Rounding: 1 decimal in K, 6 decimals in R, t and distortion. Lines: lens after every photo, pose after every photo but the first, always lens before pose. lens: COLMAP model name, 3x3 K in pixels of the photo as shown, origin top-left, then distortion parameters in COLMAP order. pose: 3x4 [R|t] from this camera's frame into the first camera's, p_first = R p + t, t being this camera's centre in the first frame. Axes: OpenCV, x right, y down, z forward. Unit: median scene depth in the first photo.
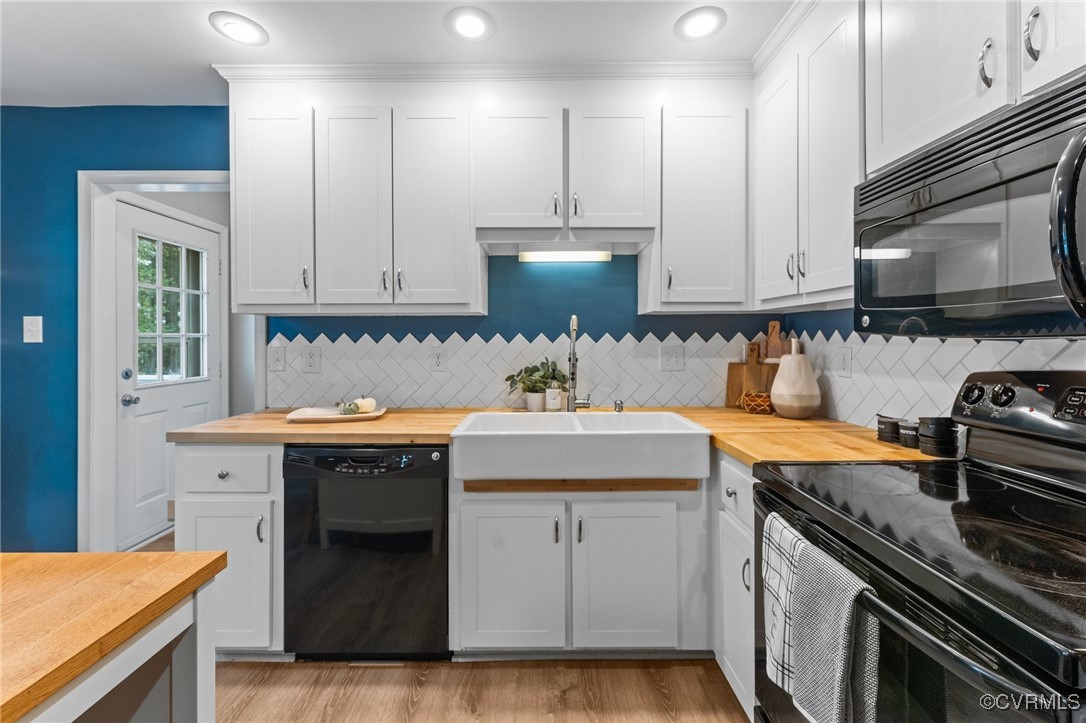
lens RADIAL K [[444.6, 0, 551.3], [0, 444.6, 337.0], [0, 0, 1]] dist [0.001606, 0.000085]
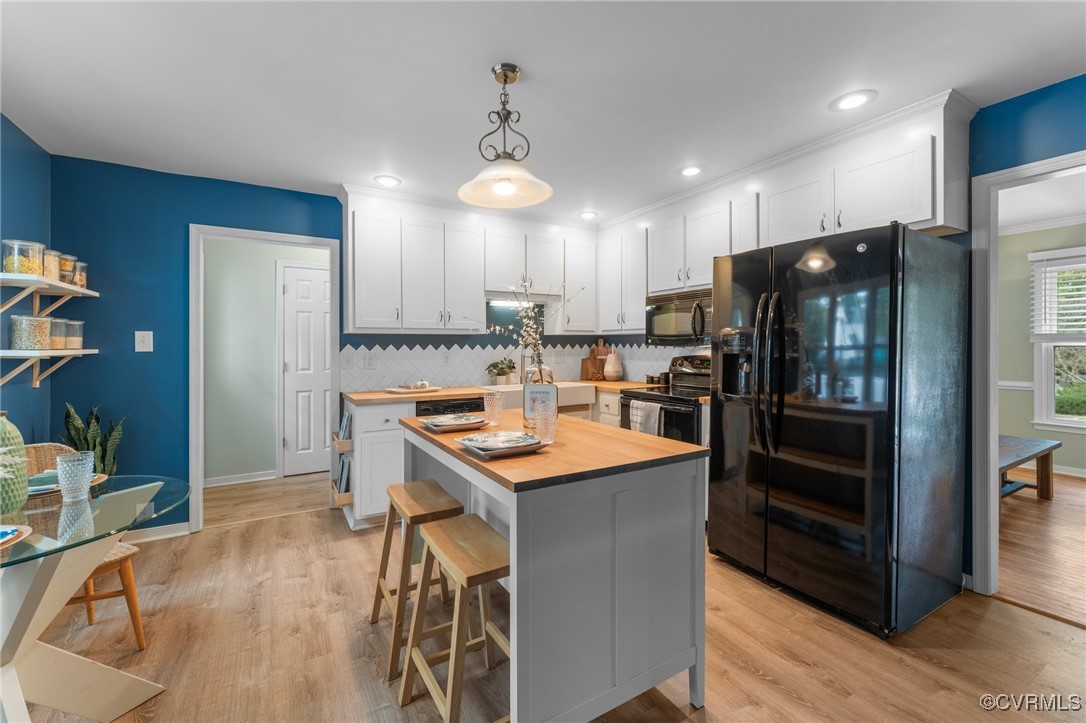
lens RADIAL K [[444.6, 0, 544.4], [0, 444.6, 352.0], [0, 0, 1]] dist [0.001606, 0.000085]
pose [[0.857523, -0.008058, 0.514383, -0.956725], [0.002109, 0.999924, 0.012149, 0.000844], [-0.514442, -0.009334, 0.857474, -0.807391]]
